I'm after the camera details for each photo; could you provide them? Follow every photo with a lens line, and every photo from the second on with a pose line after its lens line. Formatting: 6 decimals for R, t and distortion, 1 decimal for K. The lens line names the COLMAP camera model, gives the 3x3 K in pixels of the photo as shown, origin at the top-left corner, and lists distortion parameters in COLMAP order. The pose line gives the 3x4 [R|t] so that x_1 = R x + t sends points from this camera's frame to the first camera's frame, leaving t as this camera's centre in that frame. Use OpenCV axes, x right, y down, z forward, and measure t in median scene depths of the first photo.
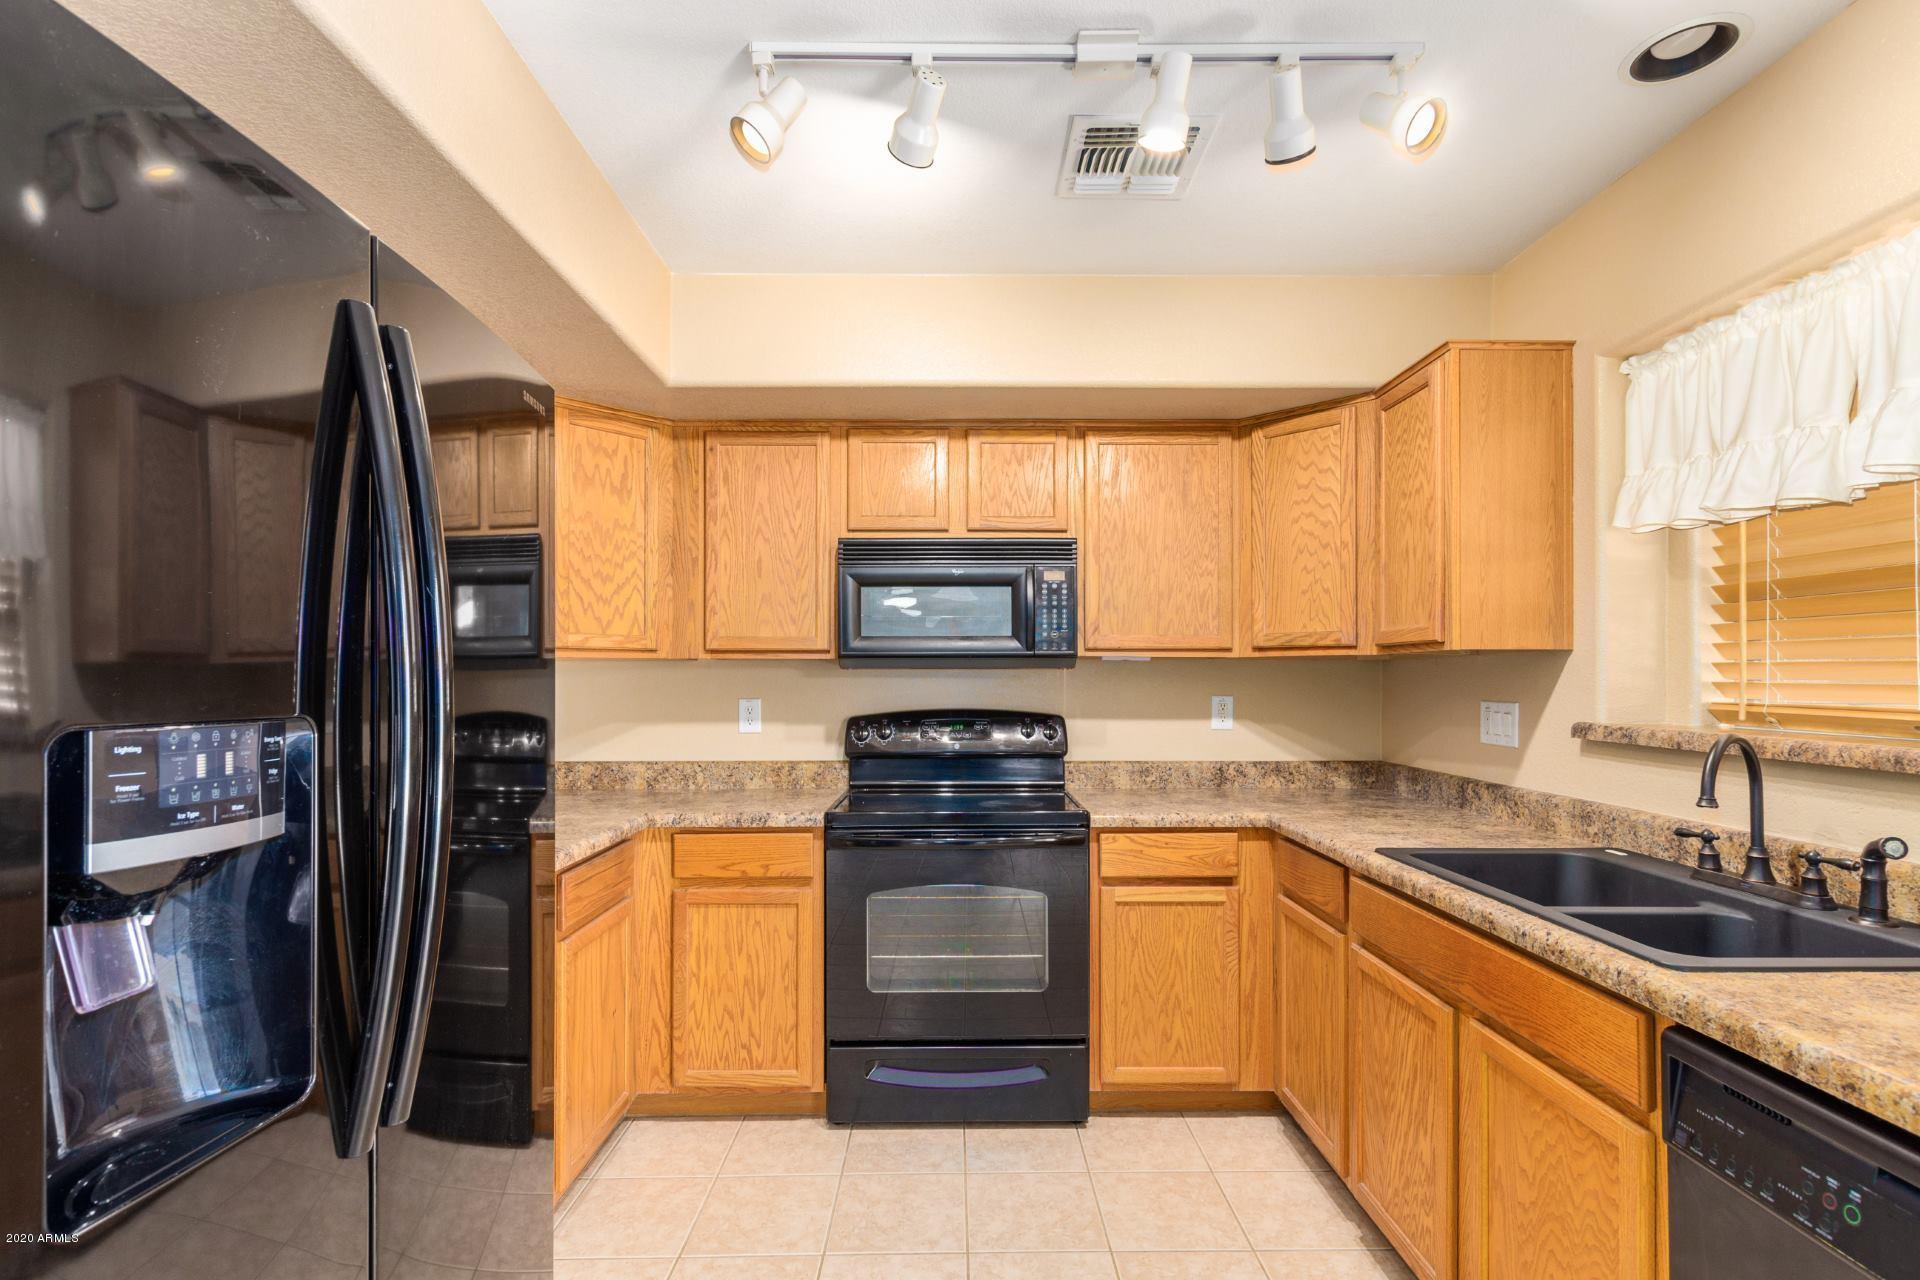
lens RADIAL K [[881.9, 0, 967.8], [0, 881.9, 673.1], [0, 0, 1]] dist [0.008968, -0.004202]
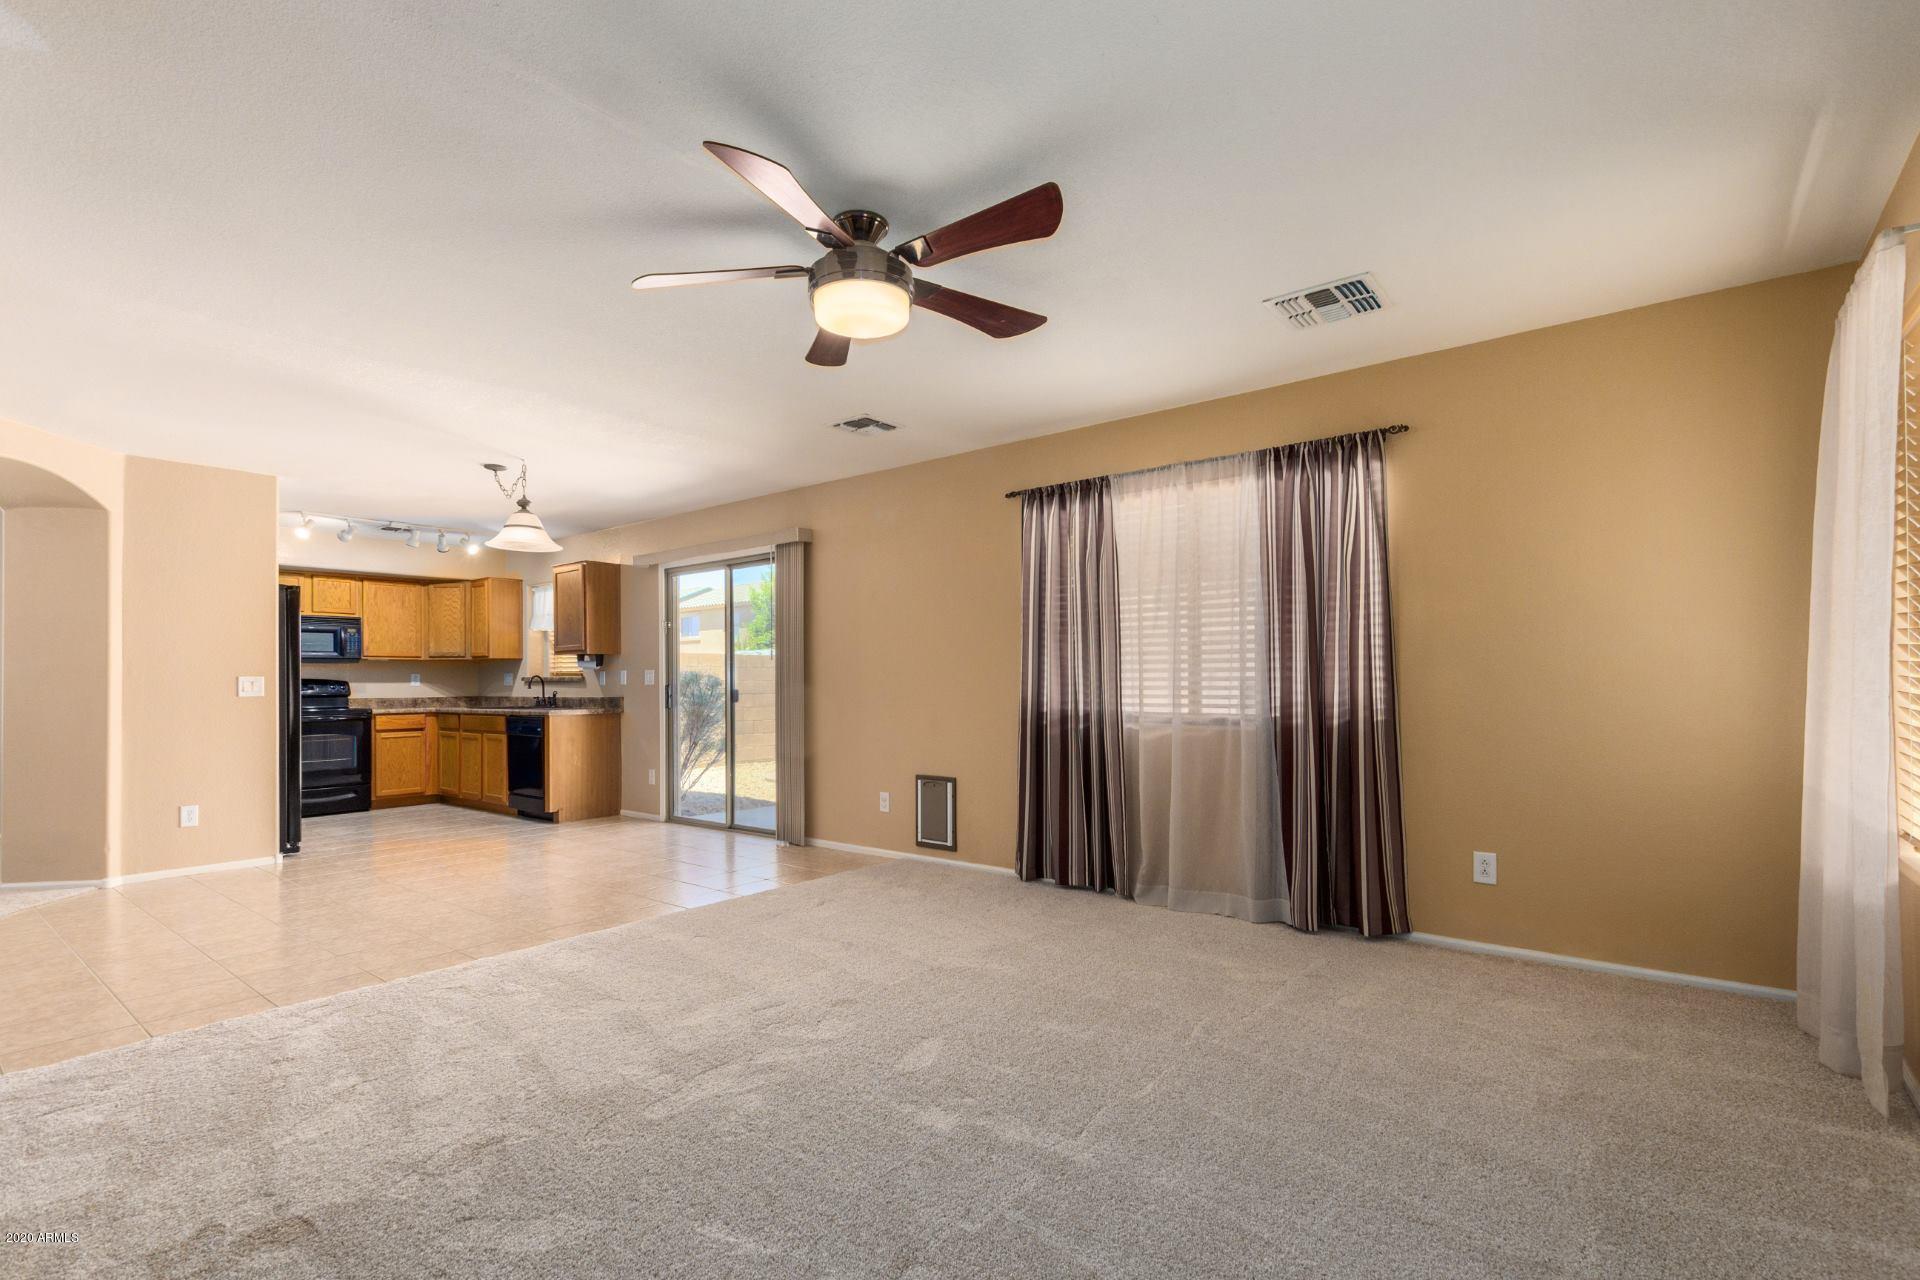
lens RADIAL K [[881.9, 0, 972.2], [0, 881.9, 665.9], [0, 0, 1]] dist [0.008968, -0.004202]
pose [[0.624088, 0.005913, 0.781332, -0.969992], [0.005524, 0.999913, -0.011980, 0.054510], [-0.781334, 0.011793, 0.624001, -2.572169]]
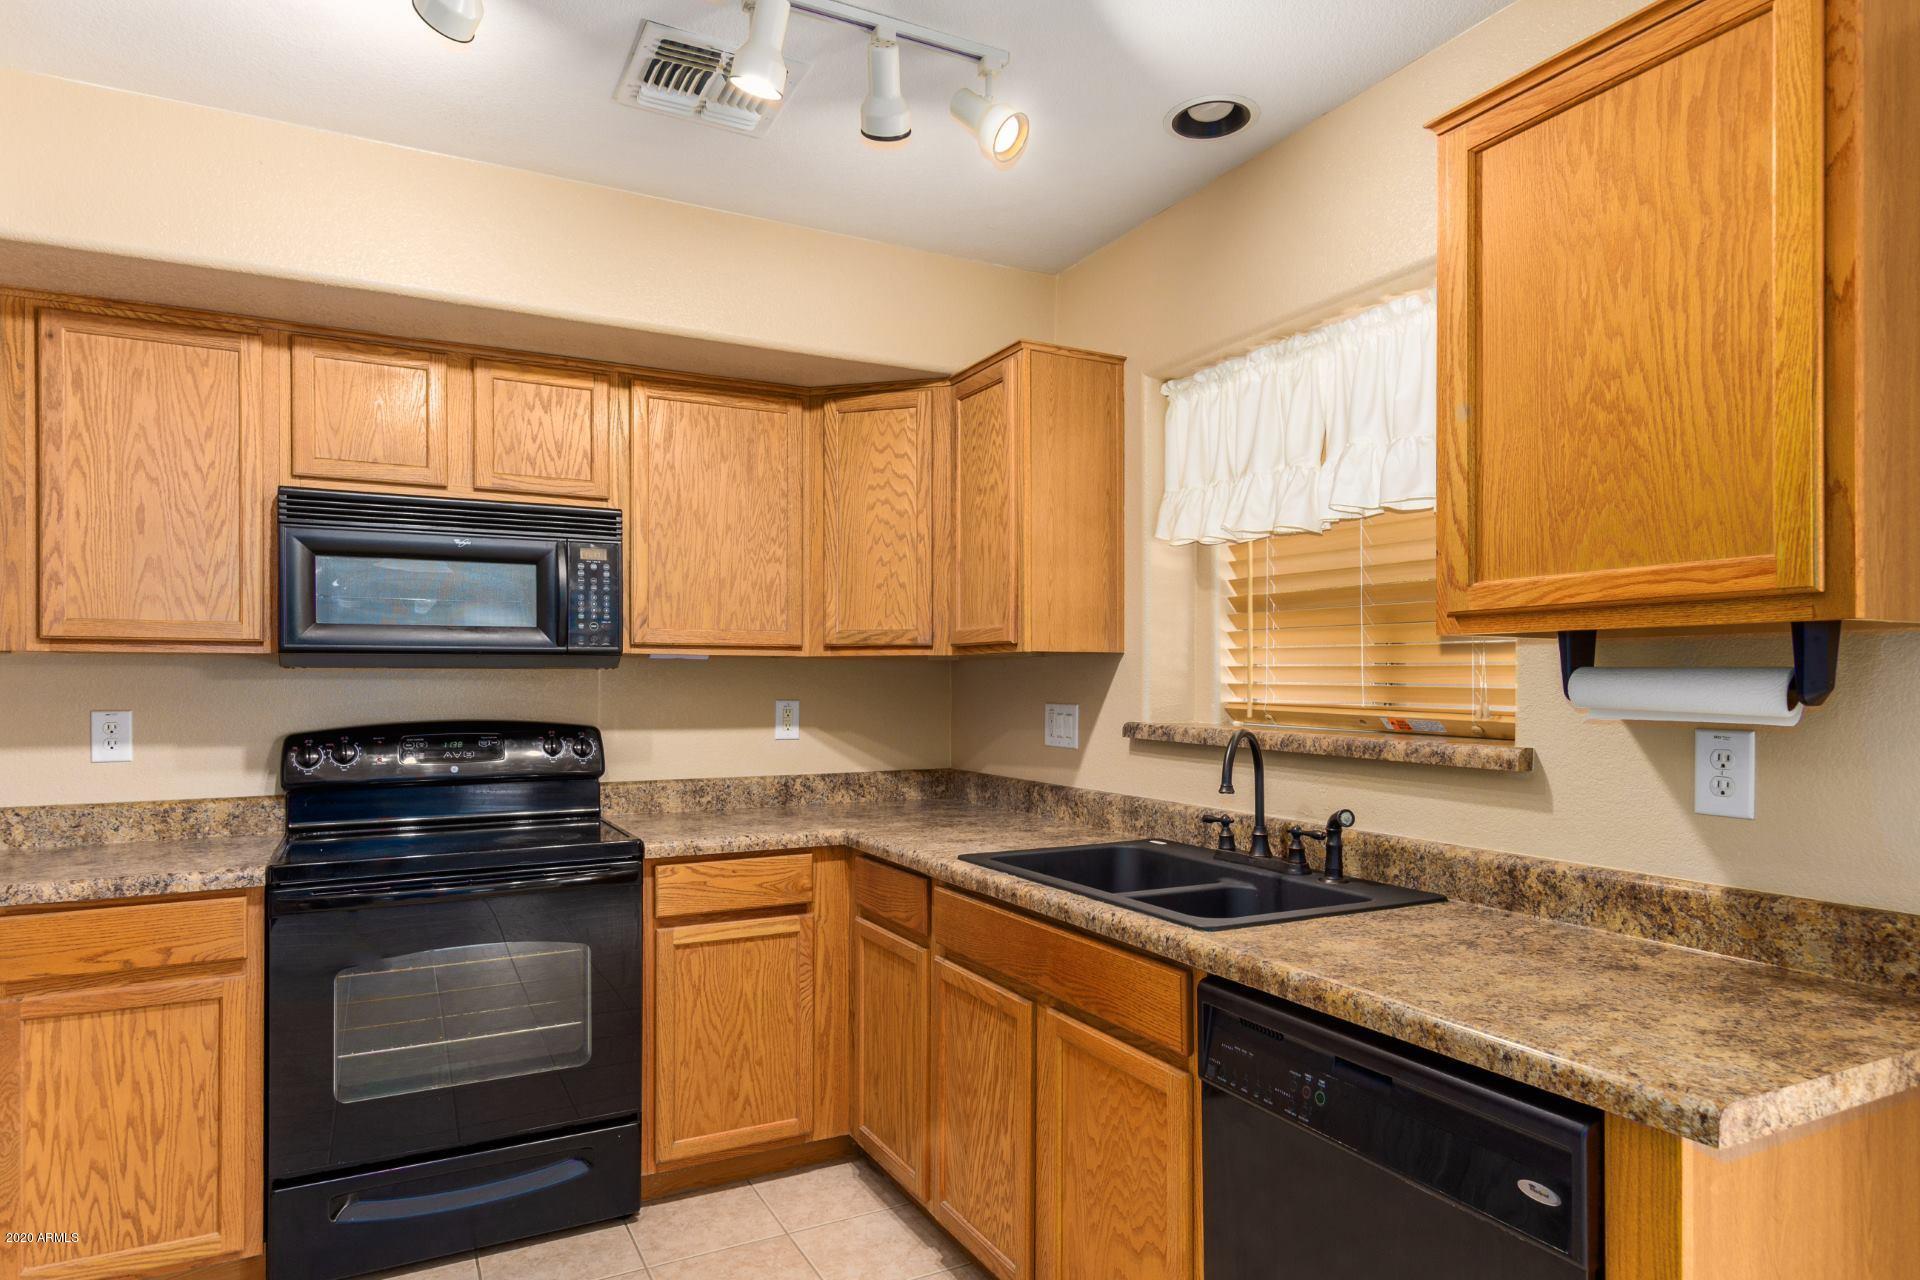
lens RADIAL K [[1107.6, 0, 964.7], [0, 1107.6, 676.7], [0, 0, 1]] dist [0.006166, 0.000836]
pose [[0.891074, 0.001094, 0.453856, -0.065913], [-0.002330, 0.999995, 0.002163, -0.000499], [-0.453851, -0.002985, 0.891072, -0.068576]]
